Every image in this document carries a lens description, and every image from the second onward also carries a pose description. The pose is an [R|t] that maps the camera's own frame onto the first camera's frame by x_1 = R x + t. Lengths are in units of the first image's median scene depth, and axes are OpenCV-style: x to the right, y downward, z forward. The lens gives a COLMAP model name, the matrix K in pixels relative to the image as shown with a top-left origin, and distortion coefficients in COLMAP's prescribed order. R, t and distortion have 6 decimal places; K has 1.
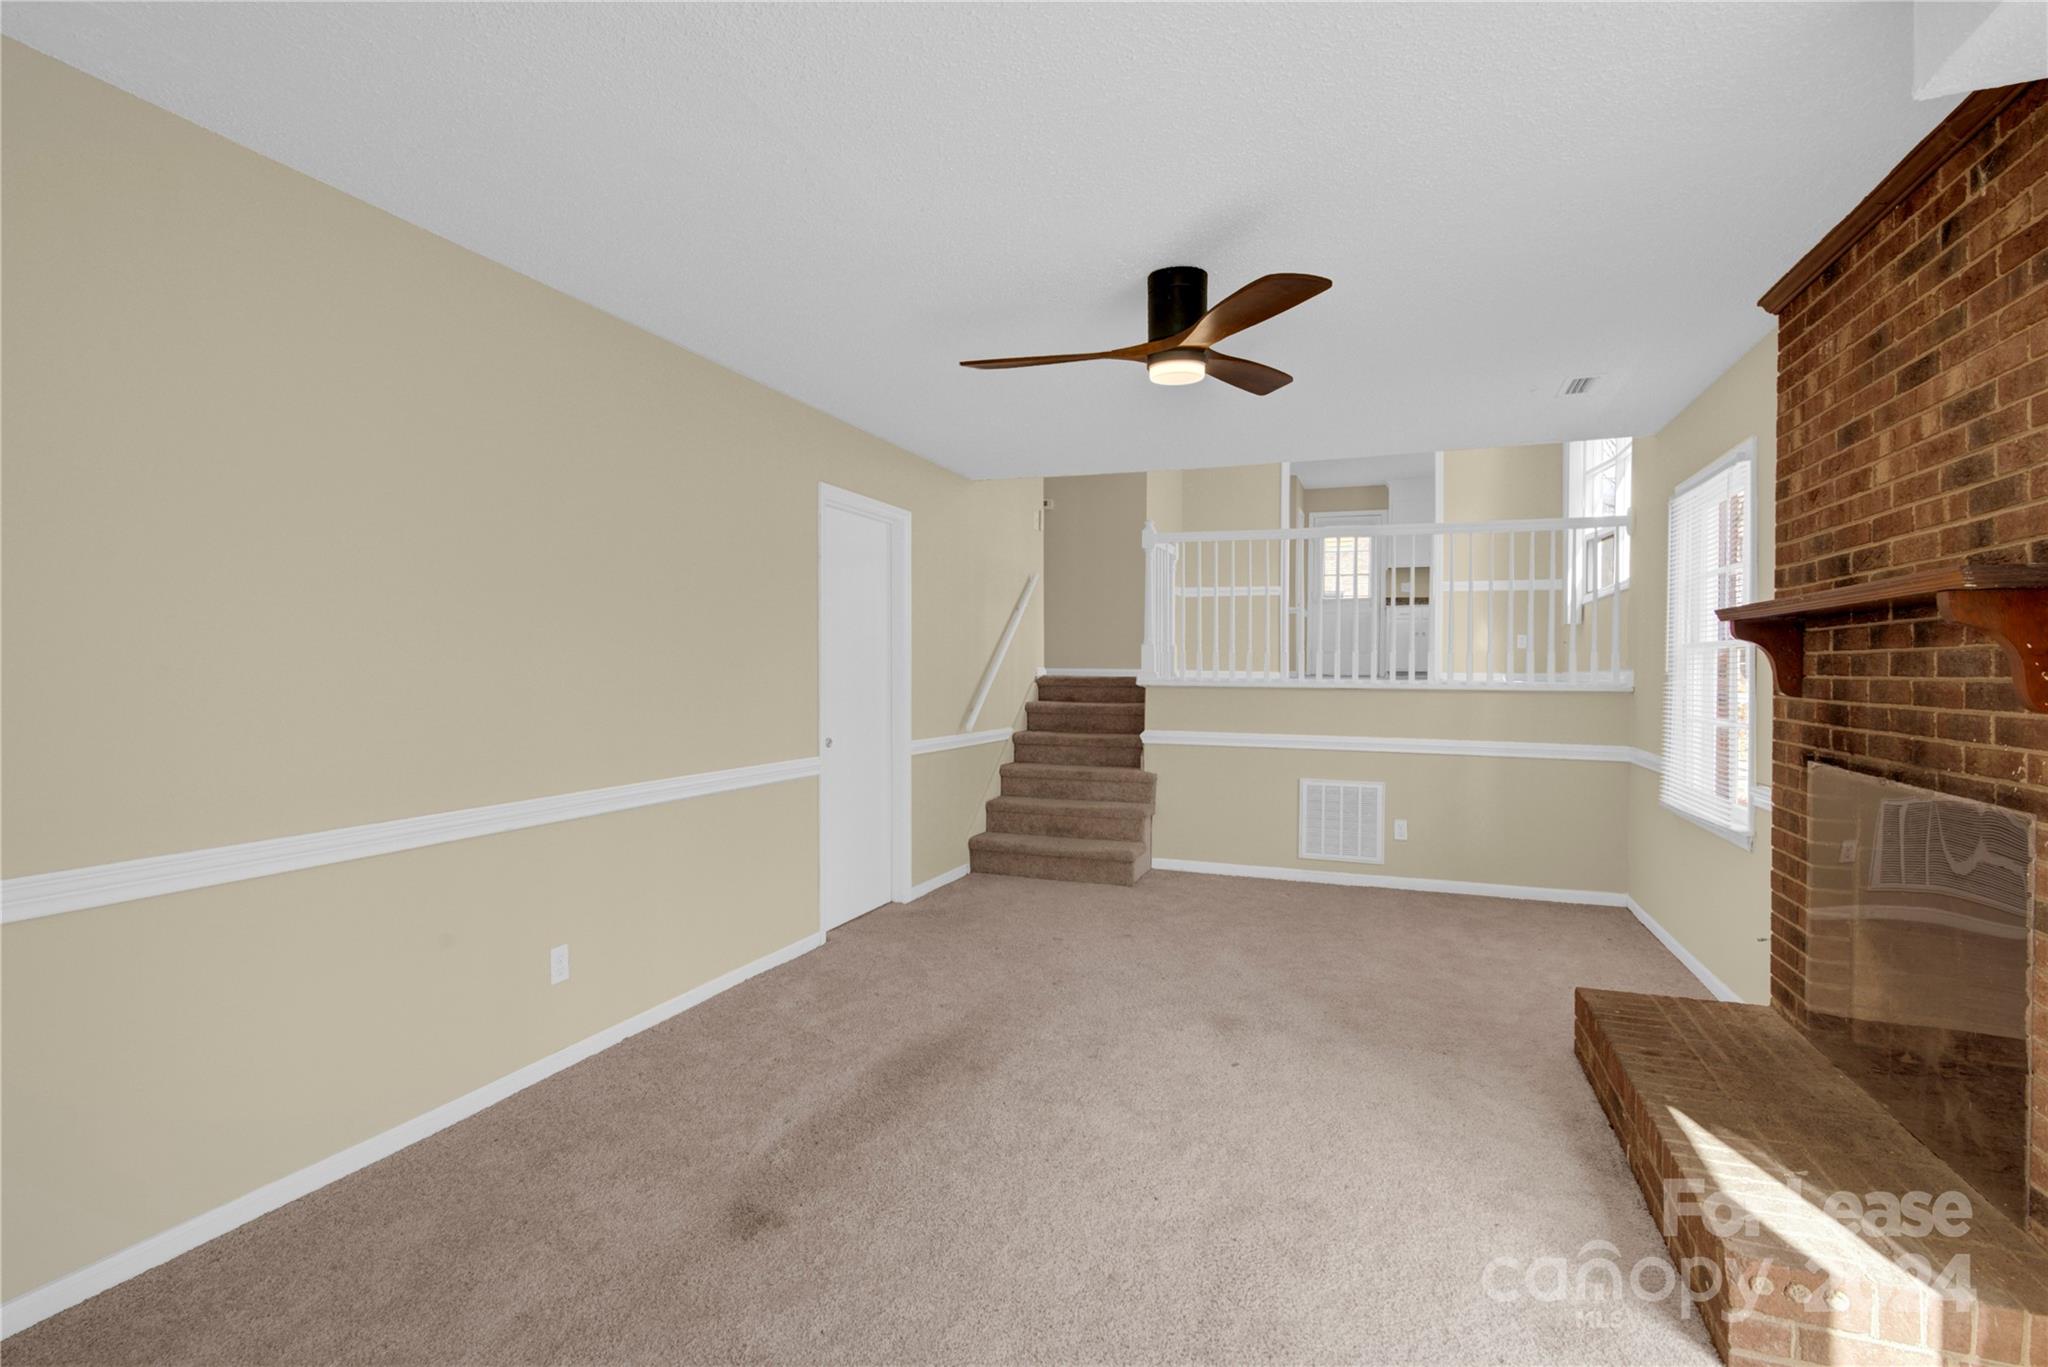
lens RADIAL K [[955.7, 0, 1024.5], [0, 955.7, 669.7], [0, 0, 1]] dist [-0.000020, 0.000034]
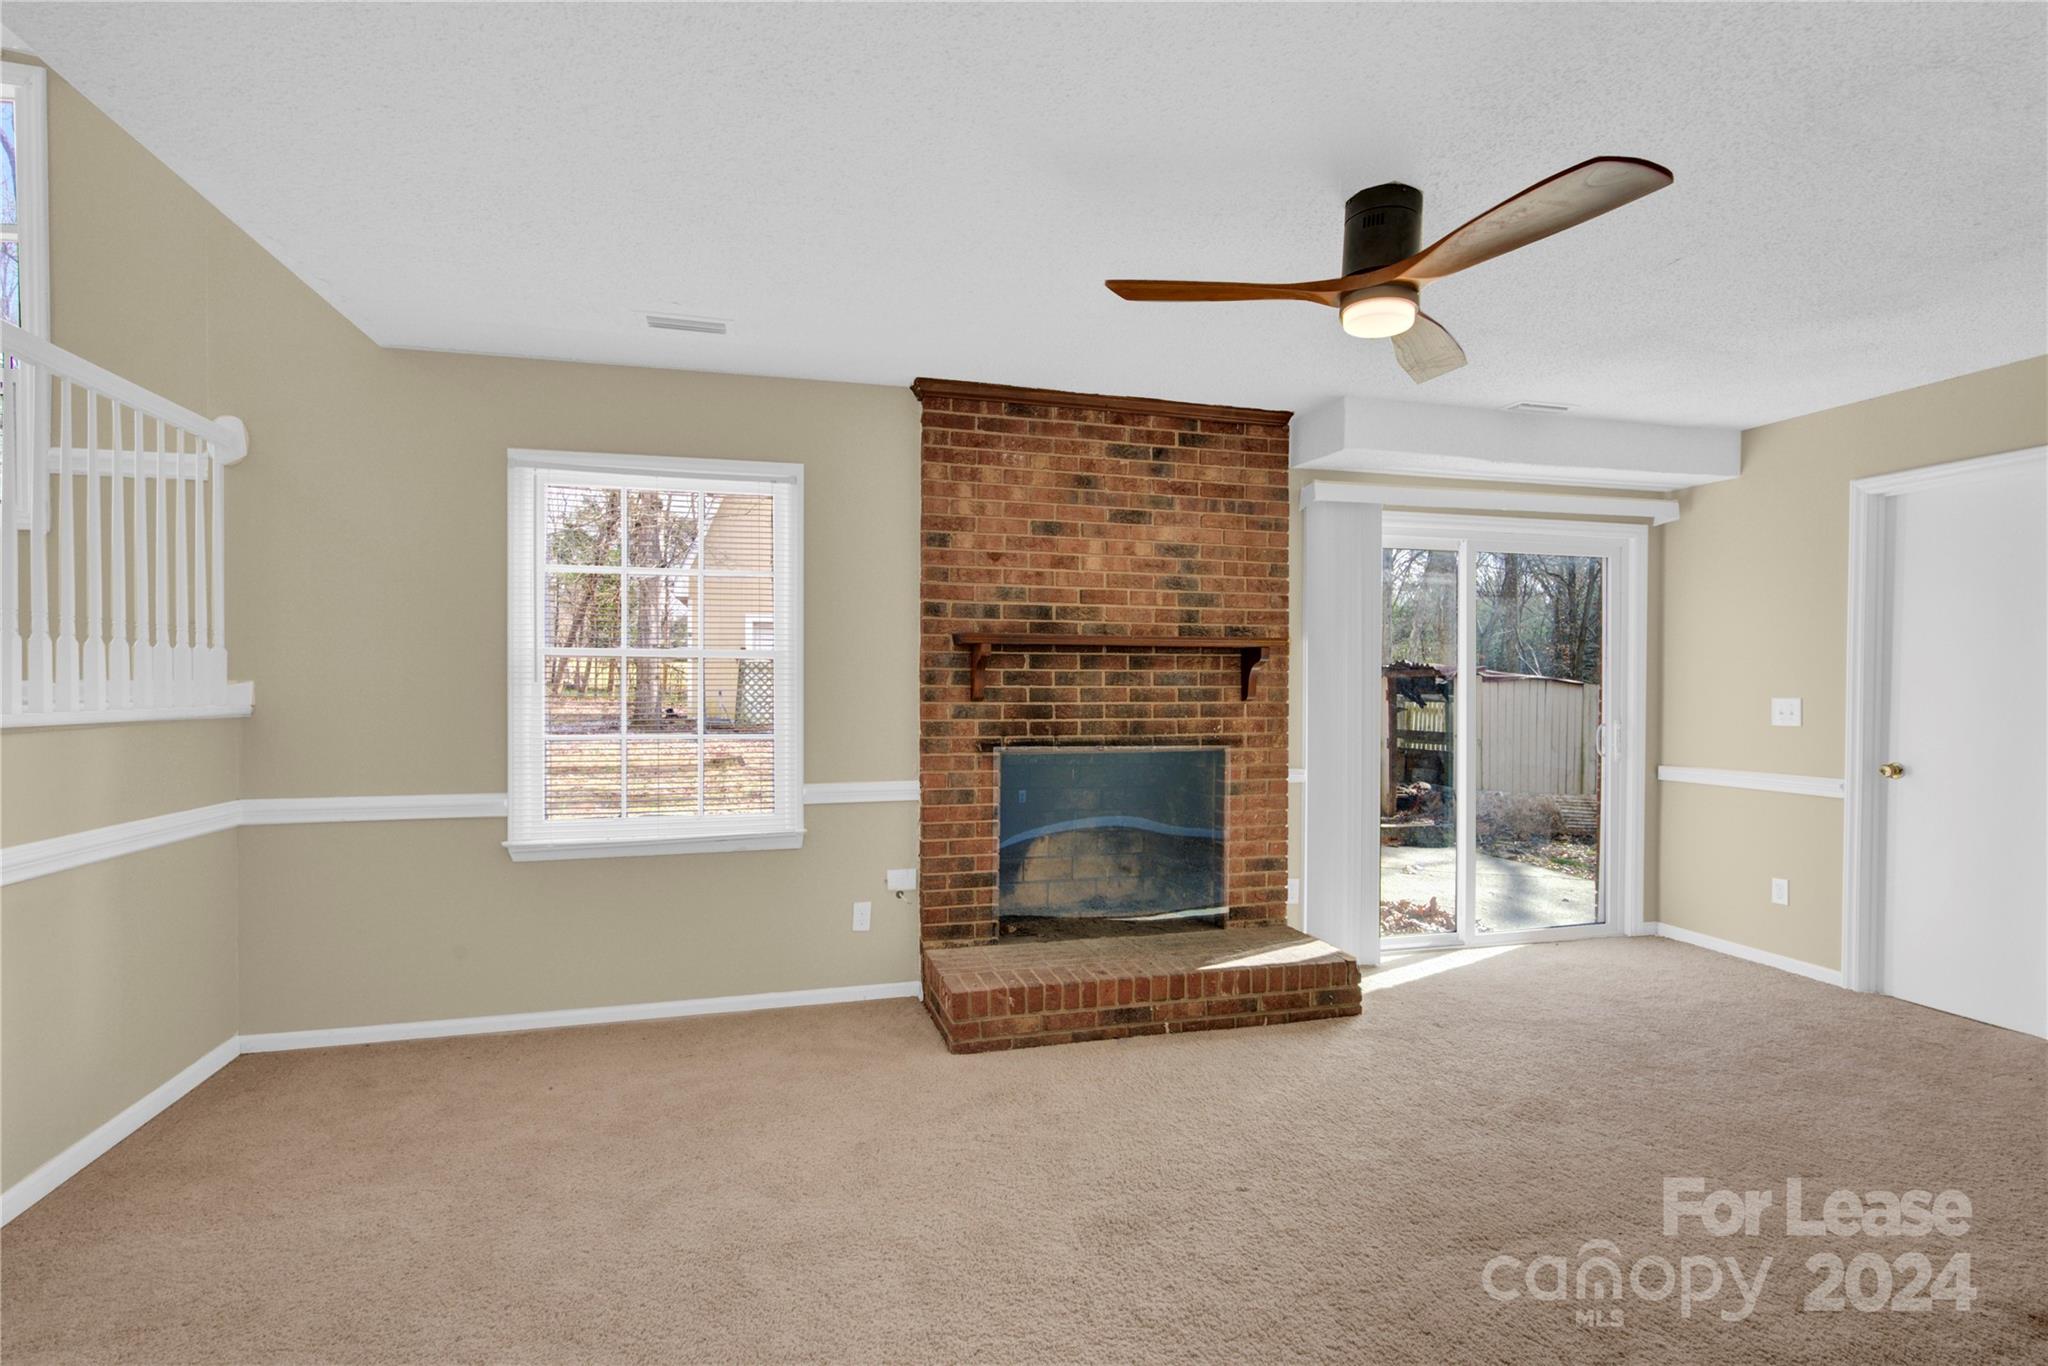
lens RADIAL K [[974.3, 0, 1030.2], [0, 974.3, 695.6], [0, 0, 1]] dist [0.001909, 0.000475]
pose [[-0.594221, -0.016284, 0.804137, -0.416688], [-0.005143, 0.999852, 0.016446, -0.003223], [-0.804285, 0.005637, -0.594217, 2.156556]]
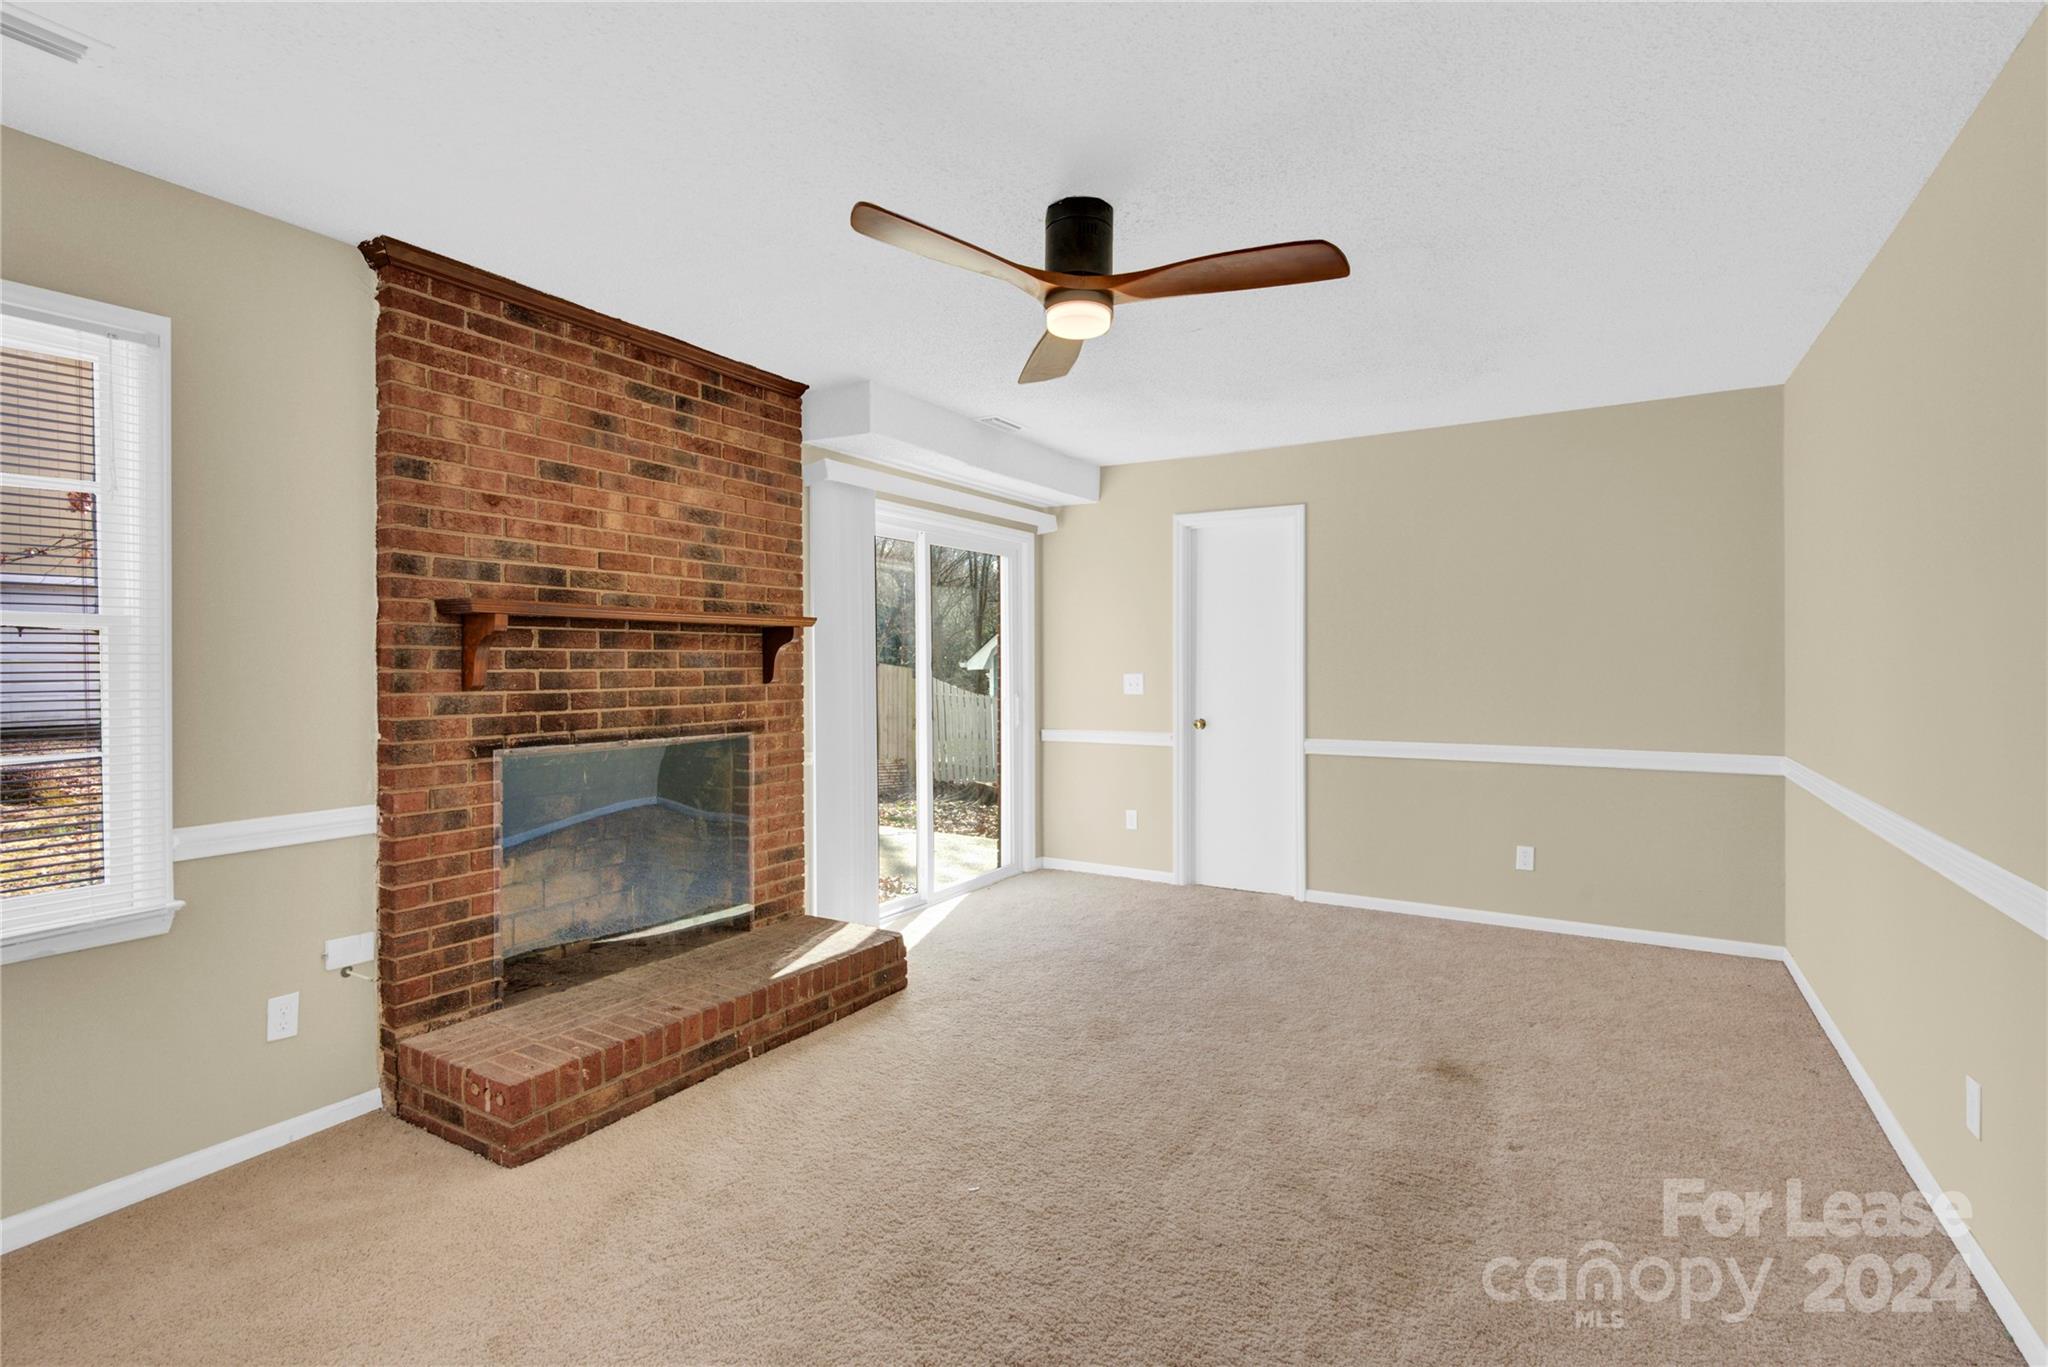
lens RADIAL K [[955.7, 0, 1024.5], [0, 955.7, 669.7], [0, 0, 1]] dist [-0.000020, 0.000034]
pose [[-0.983869, -0.002700, 0.178870, 0.065278], [-0.001393, 0.999971, 0.007430, -0.002675], [-0.178885, 0.007061, -0.983845, 2.319470]]
